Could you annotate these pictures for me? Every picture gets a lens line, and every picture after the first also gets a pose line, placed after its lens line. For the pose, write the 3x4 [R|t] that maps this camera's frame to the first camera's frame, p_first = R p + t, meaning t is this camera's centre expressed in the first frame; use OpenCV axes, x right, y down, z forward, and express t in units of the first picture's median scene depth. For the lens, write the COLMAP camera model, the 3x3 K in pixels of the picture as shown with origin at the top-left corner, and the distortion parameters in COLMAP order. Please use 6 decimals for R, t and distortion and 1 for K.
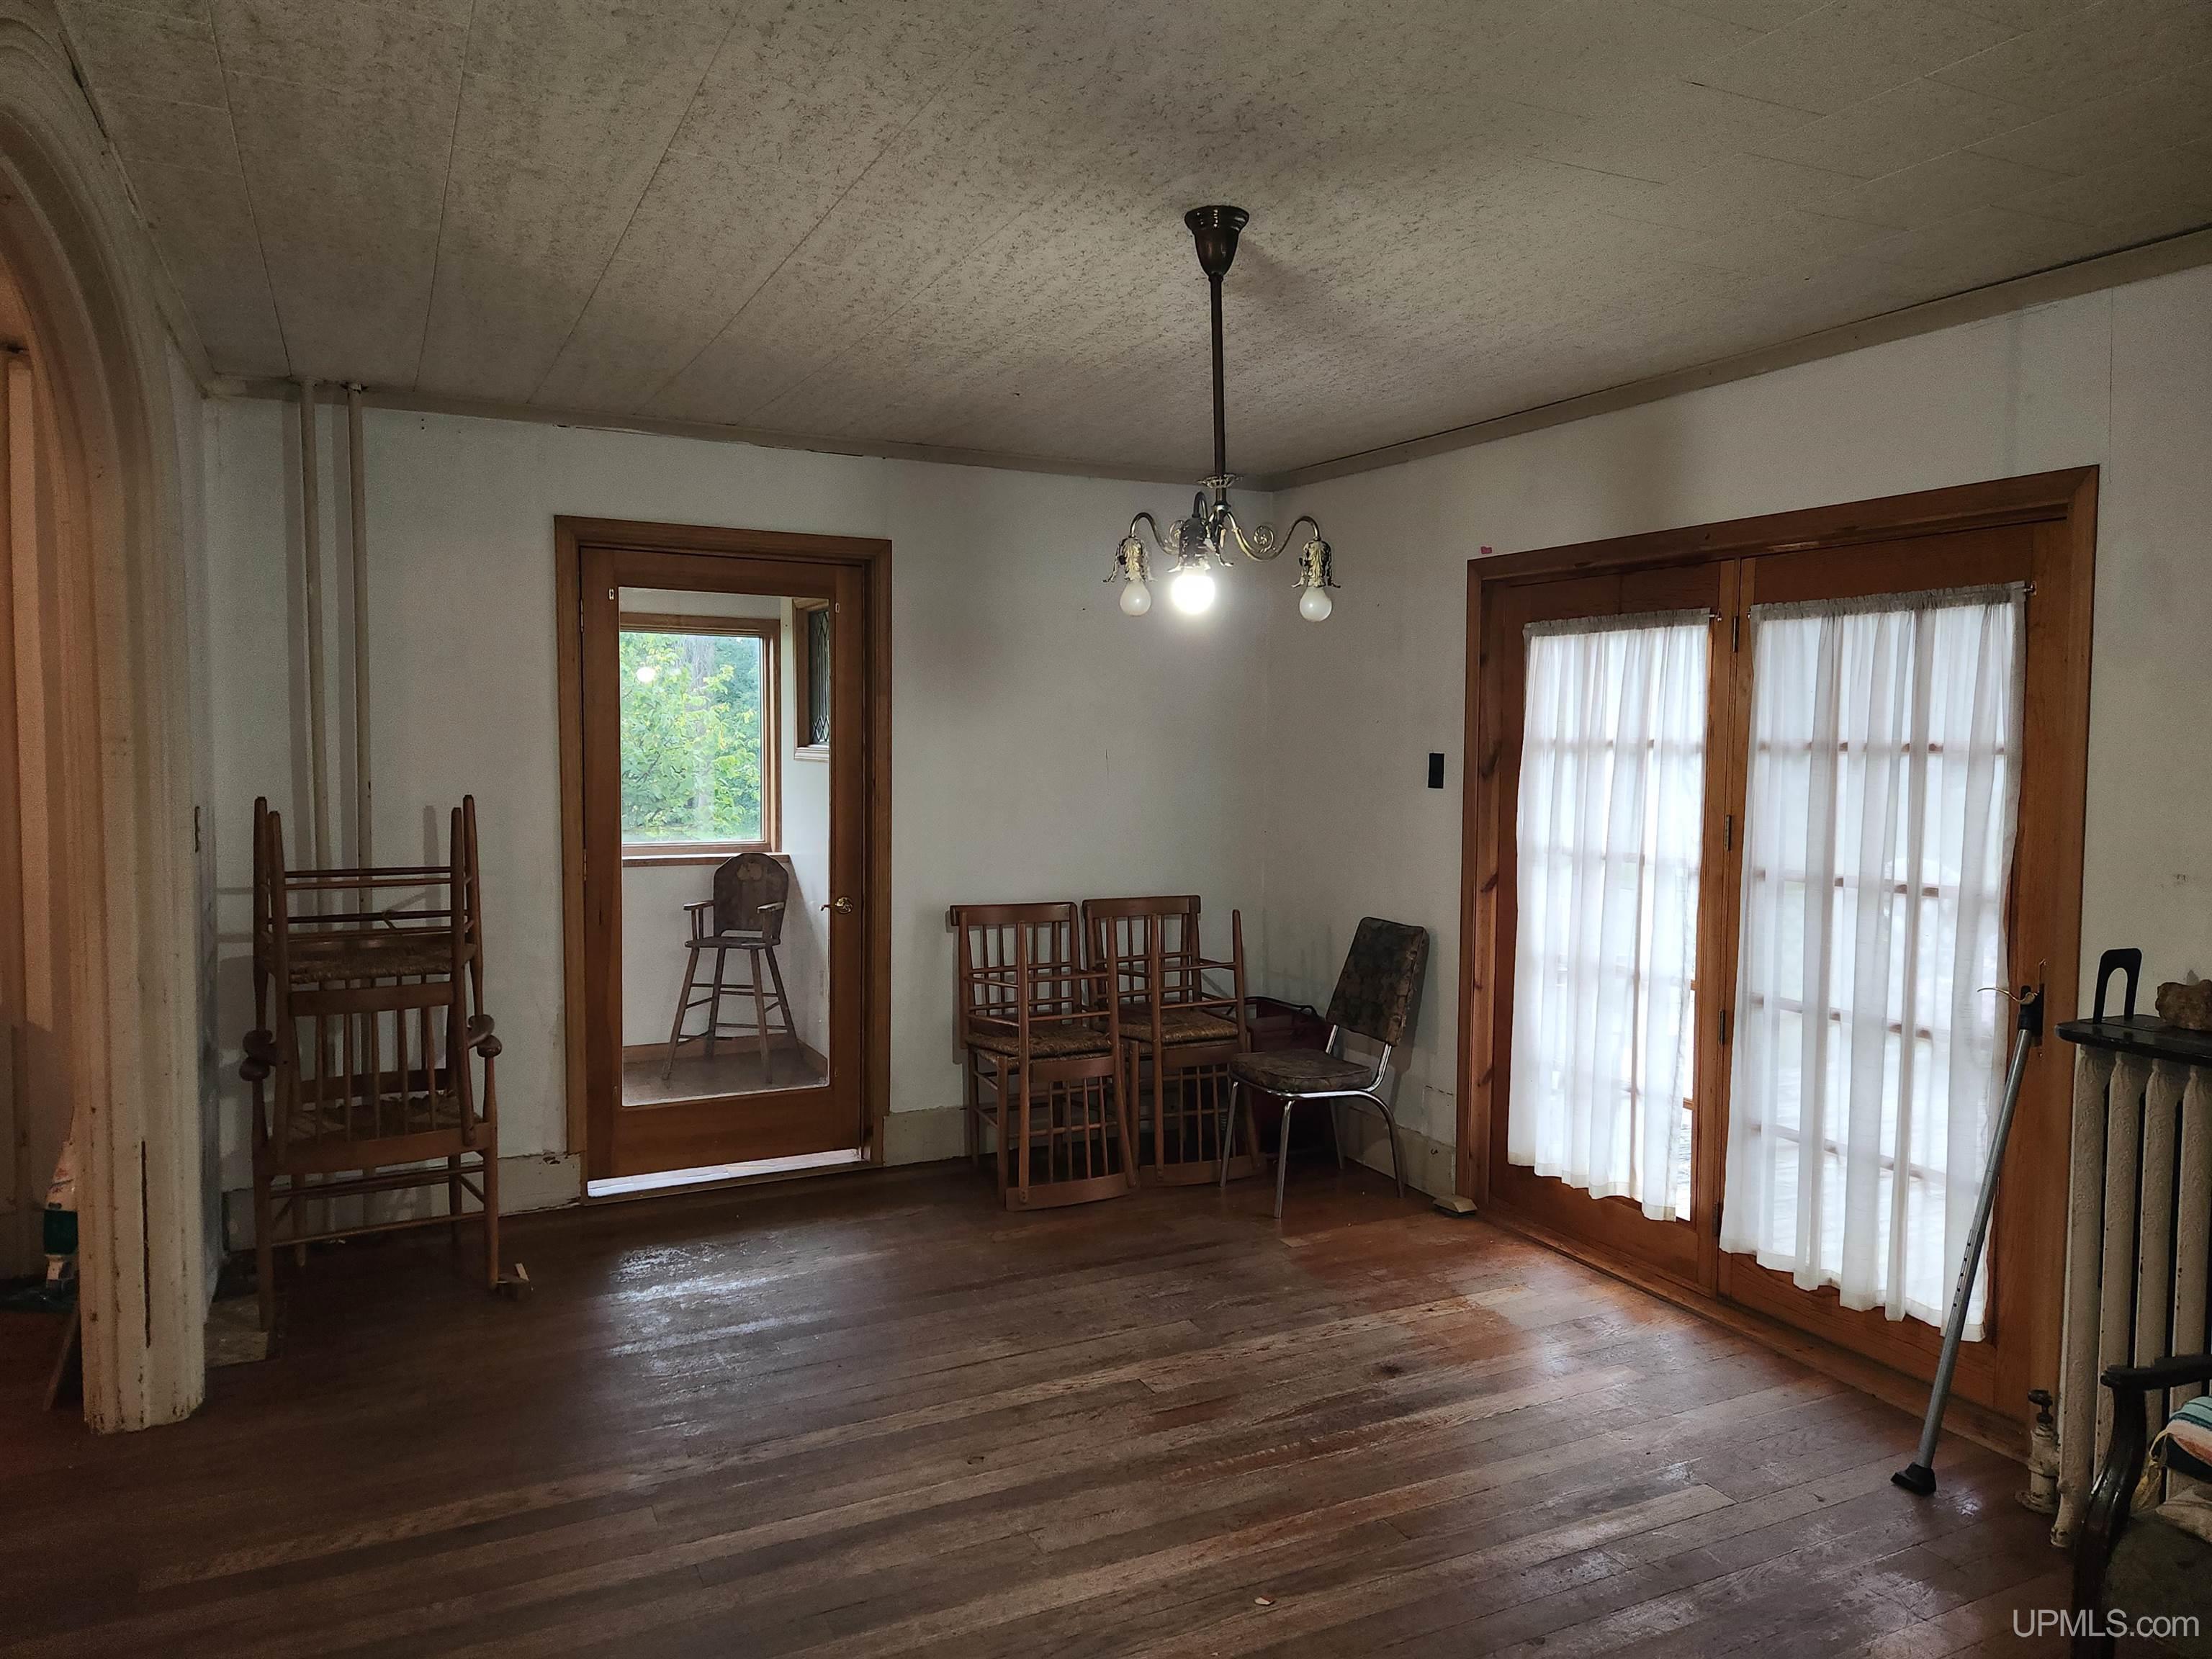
lens RADIAL K [[1477.3, 0, 1108.8], [0, 1477.3, 829.9], [0, 0, 1]] dist [0.074939, -0.065466]
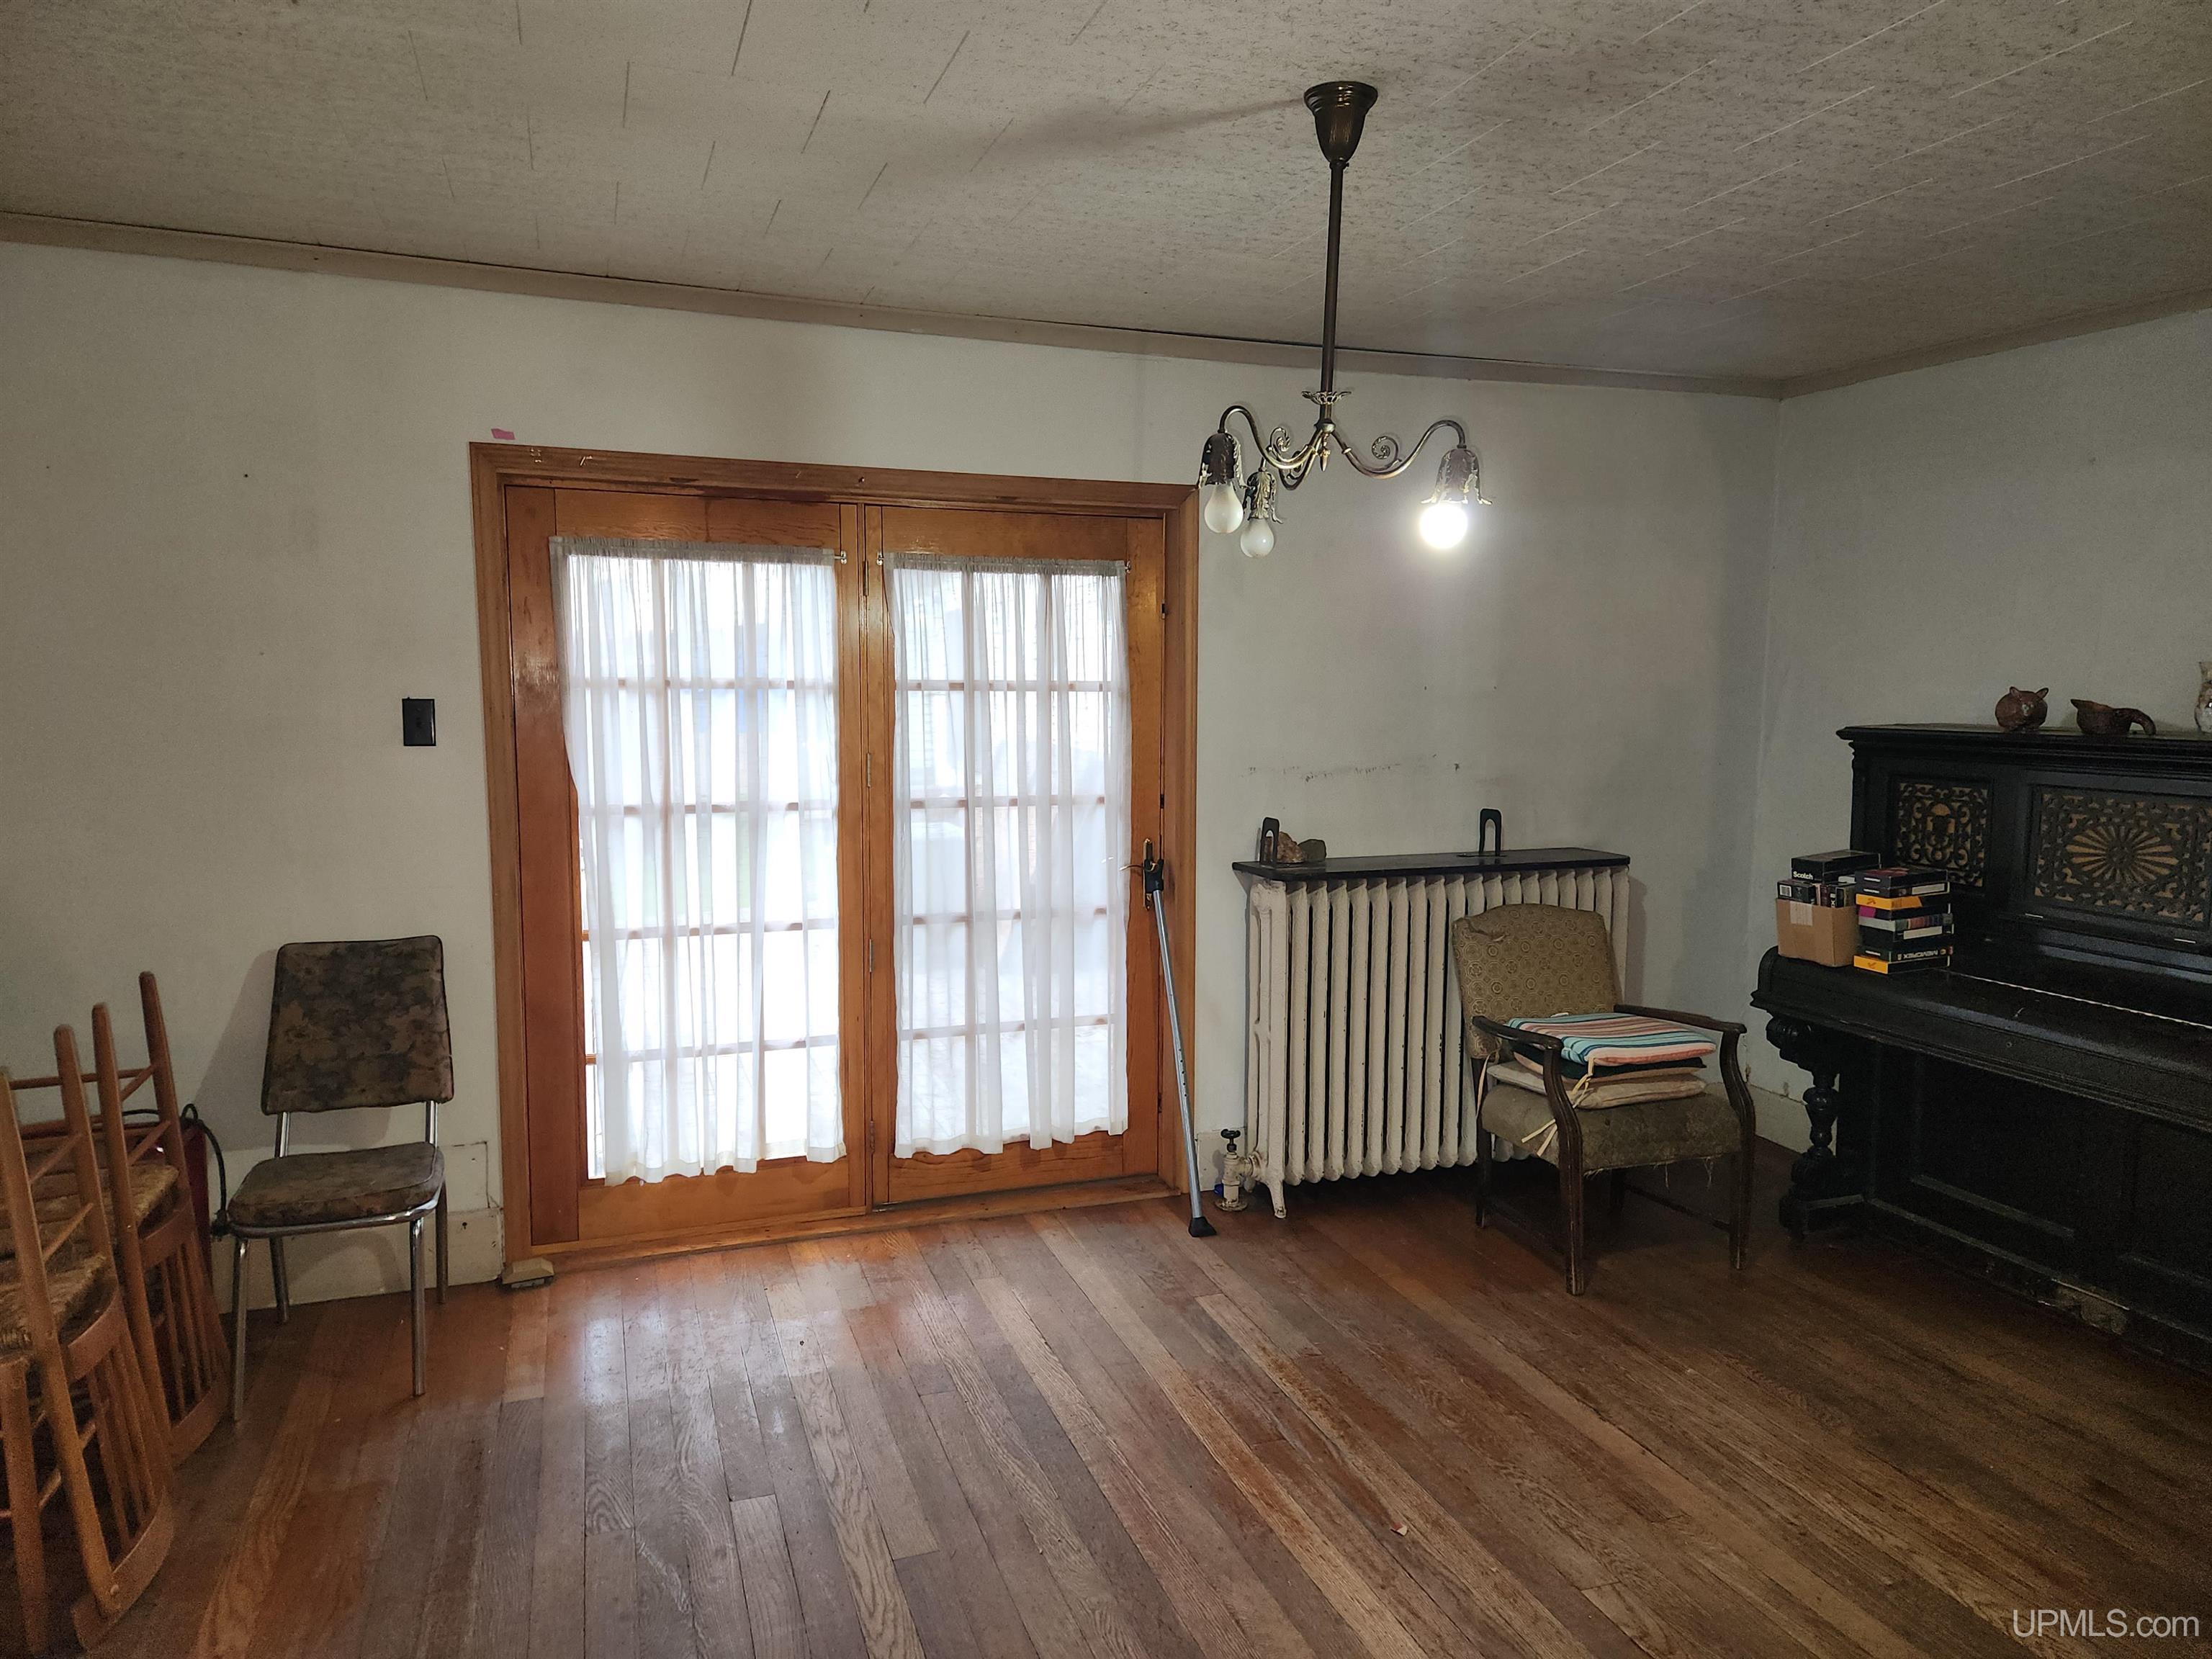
lens RADIAL K [[1477.3, 0, 1113.0], [0, 1477.3, 828.2], [0, 0, 1]] dist [0.074939, -0.065466]
pose [[0.116881, -0.106072, 0.987465, -0.579284], [0.063104, 0.993064, 0.099205, -0.048102], [-0.991139, 0.050718, 0.122764, 0.692282]]
